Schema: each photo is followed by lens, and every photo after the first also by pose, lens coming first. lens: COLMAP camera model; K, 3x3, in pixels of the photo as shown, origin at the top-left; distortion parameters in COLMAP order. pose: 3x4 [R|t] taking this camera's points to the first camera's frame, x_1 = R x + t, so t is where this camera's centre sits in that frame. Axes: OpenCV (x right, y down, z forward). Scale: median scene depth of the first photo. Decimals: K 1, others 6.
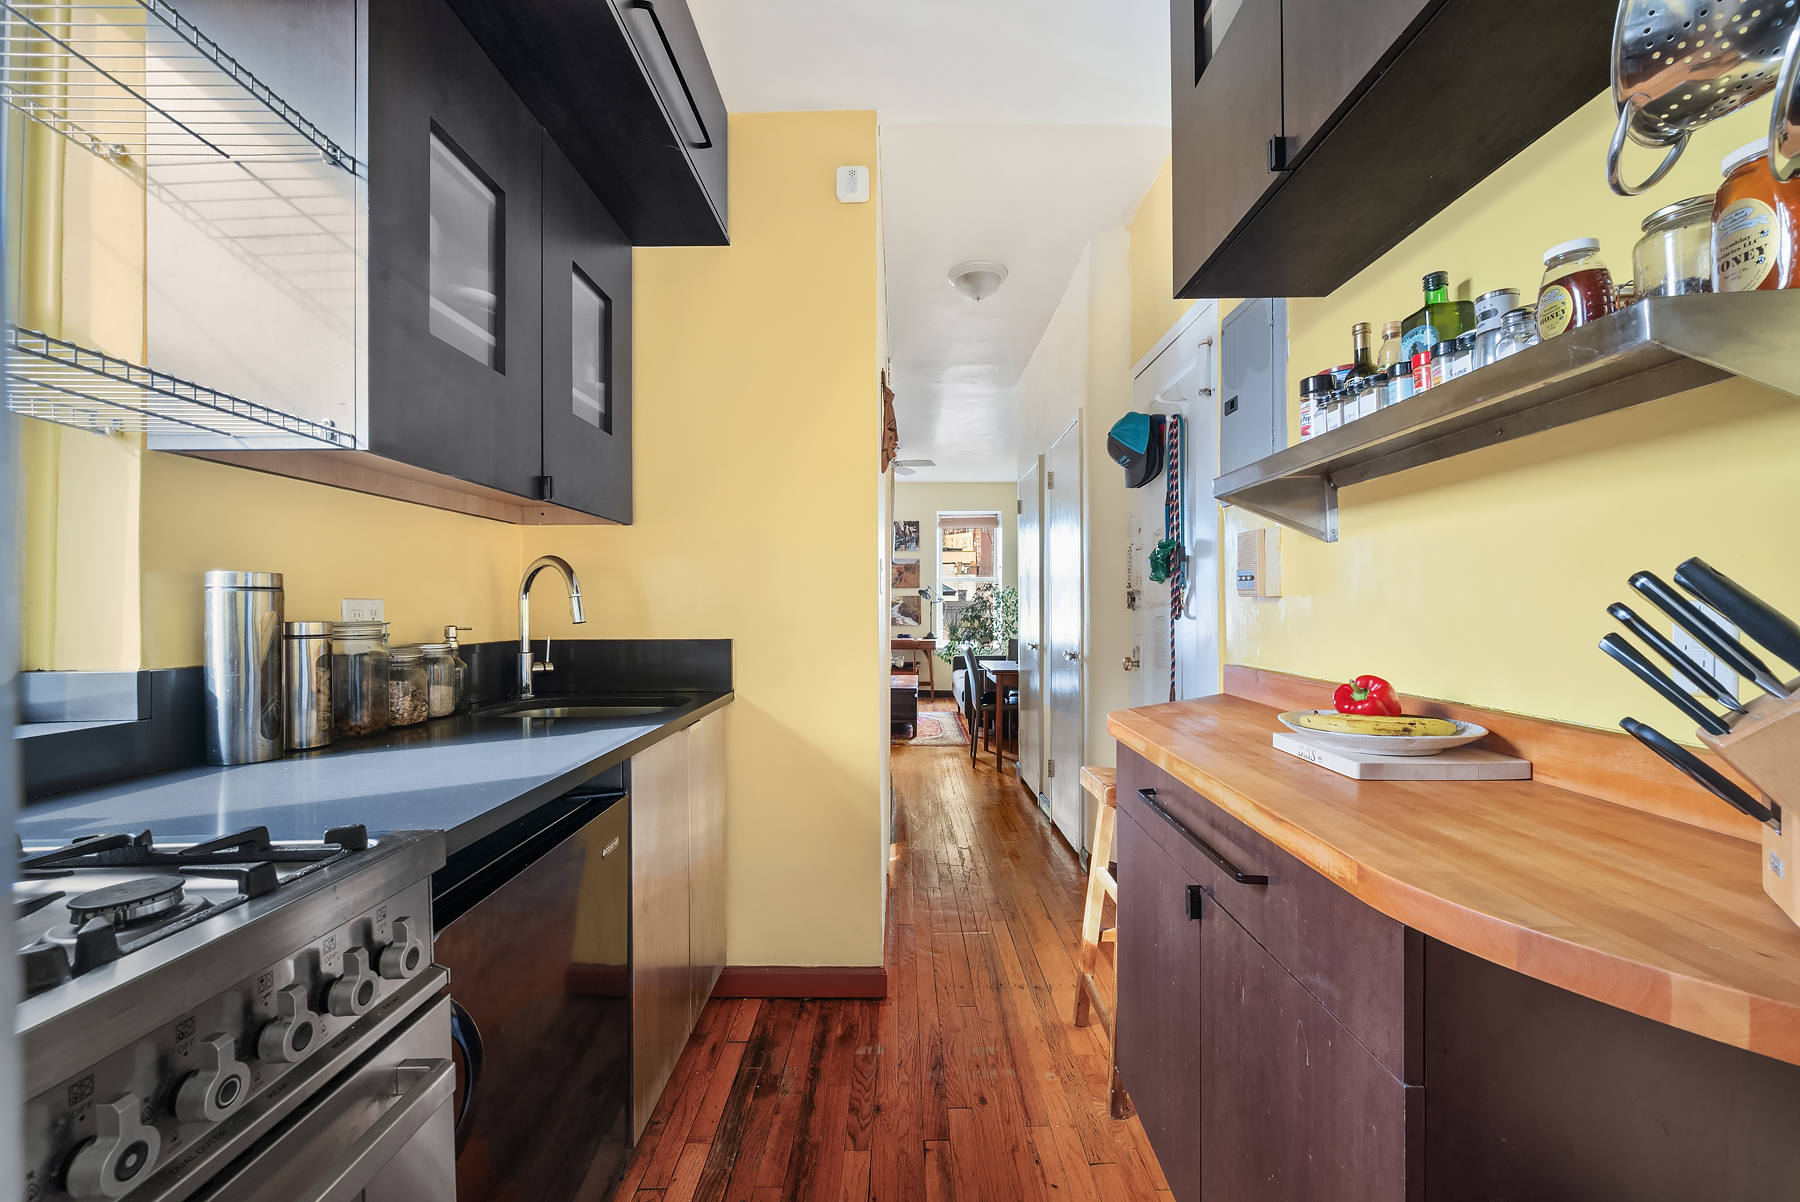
lens RADIAL K [[754.6, 0, 901.9], [0, 754.6, 609.0], [0, 0, 1]] dist [0.002755, -0.000119]
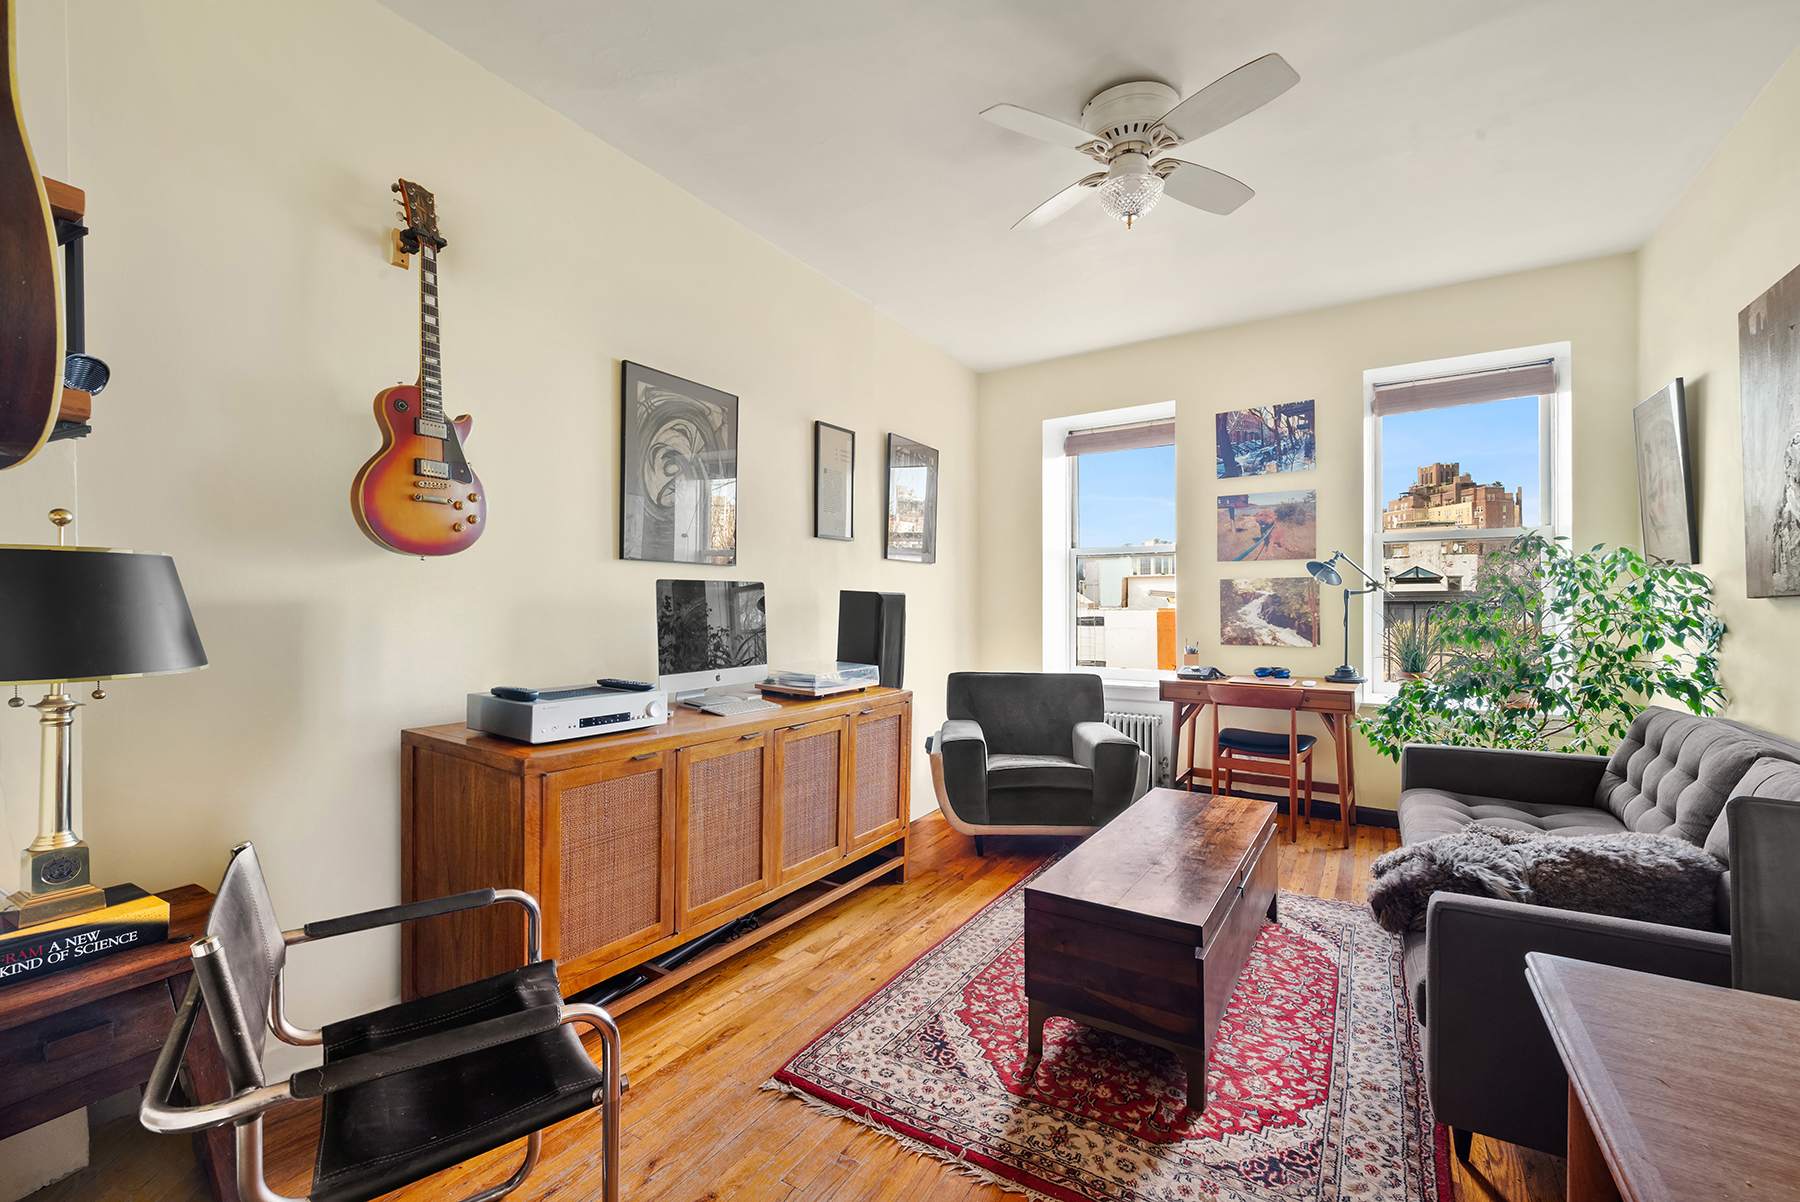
lens RADIAL K [[754.6, 0, 909.6], [0, 754.6, 598.2], [0, 0, 1]] dist [0.002755, -0.000119]
pose [[0.854348, -0.004285, -0.519684, 0.049006], [0.001589, 0.999983, -0.005634, -0.003931], [0.519699, 0.003988, 0.854340, 0.527586]]
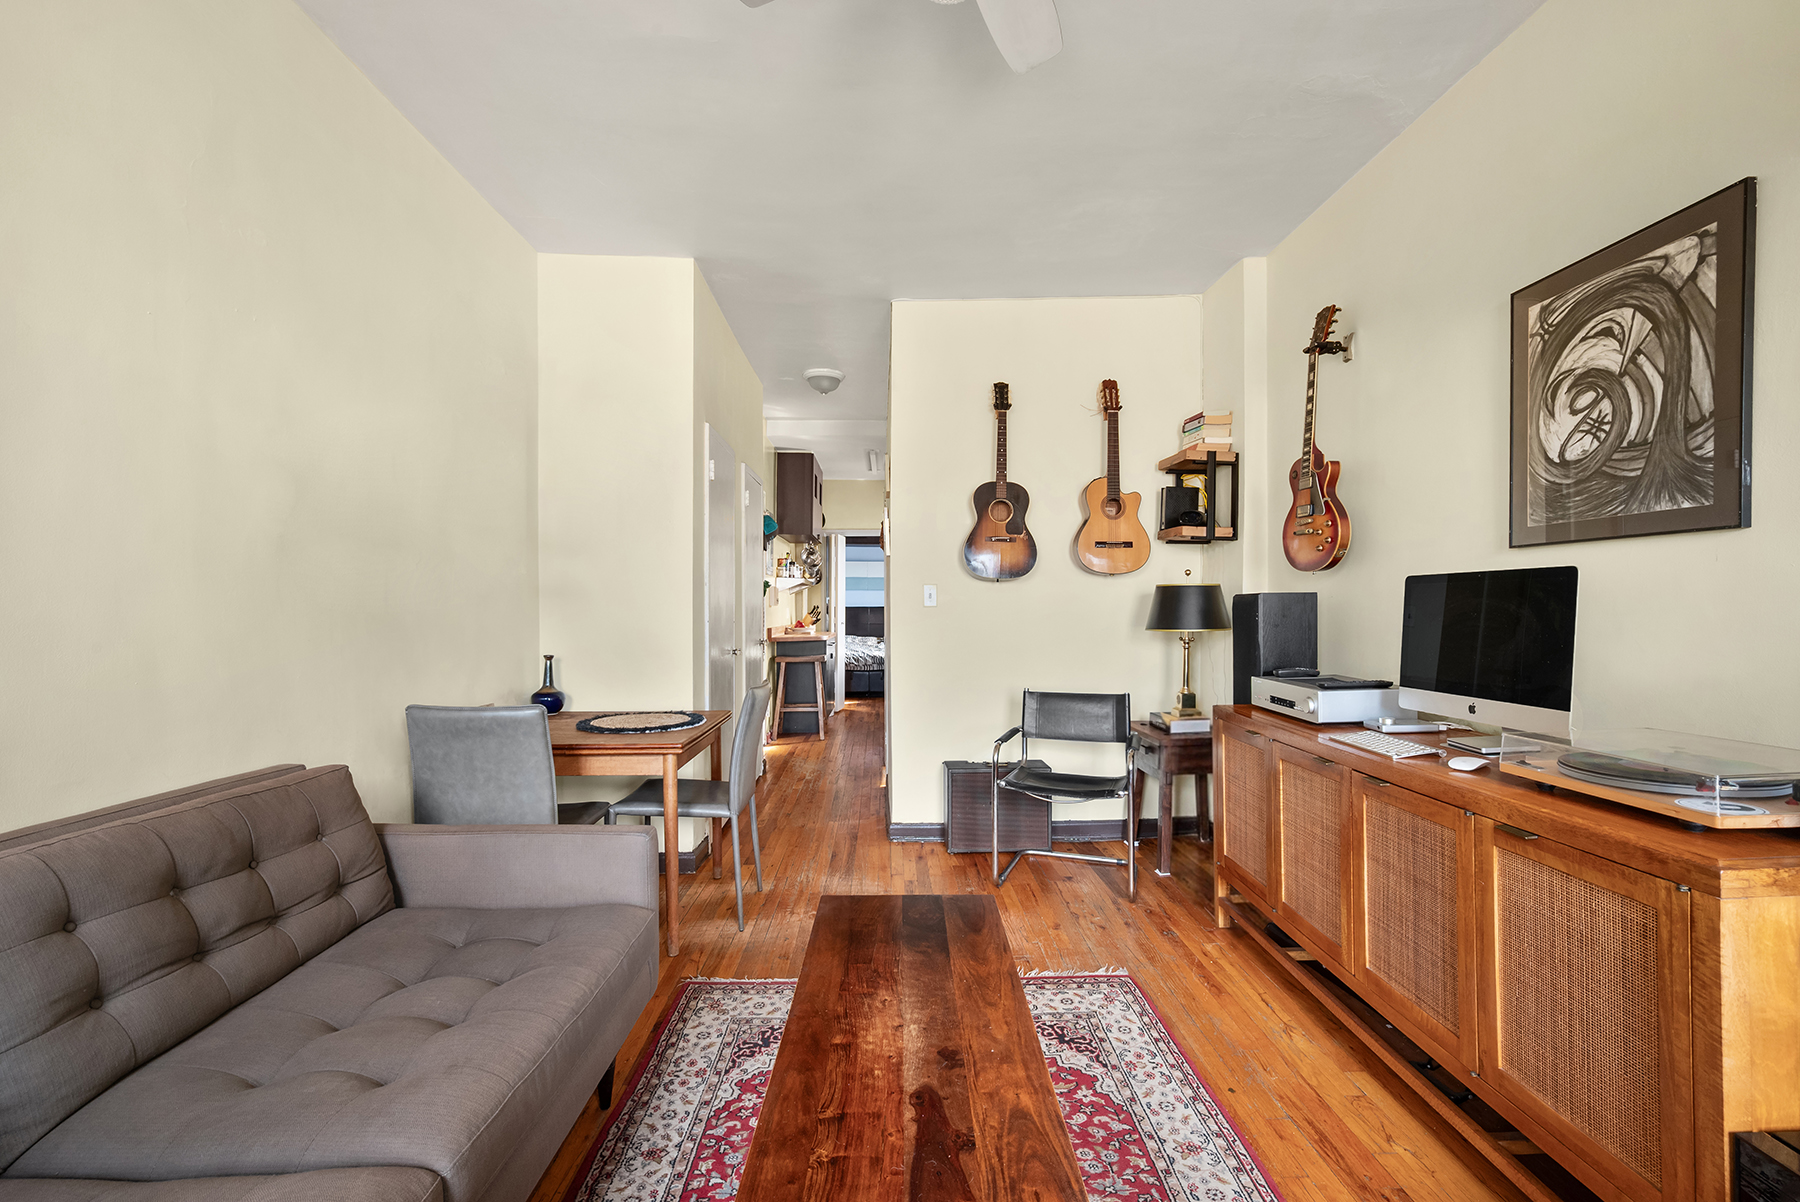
lens RADIAL K [[754.6, 0, 902.3], [0, 754.6, 603.0], [0, 0, 1]] dist [0.002755, -0.000119]
pose [[-0.999743, 0.001426, -0.022634, -0.001831], [0.001510, 0.999992, -0.003685, -0.003468], [0.022629, -0.003718, -0.999737, 0.915565]]
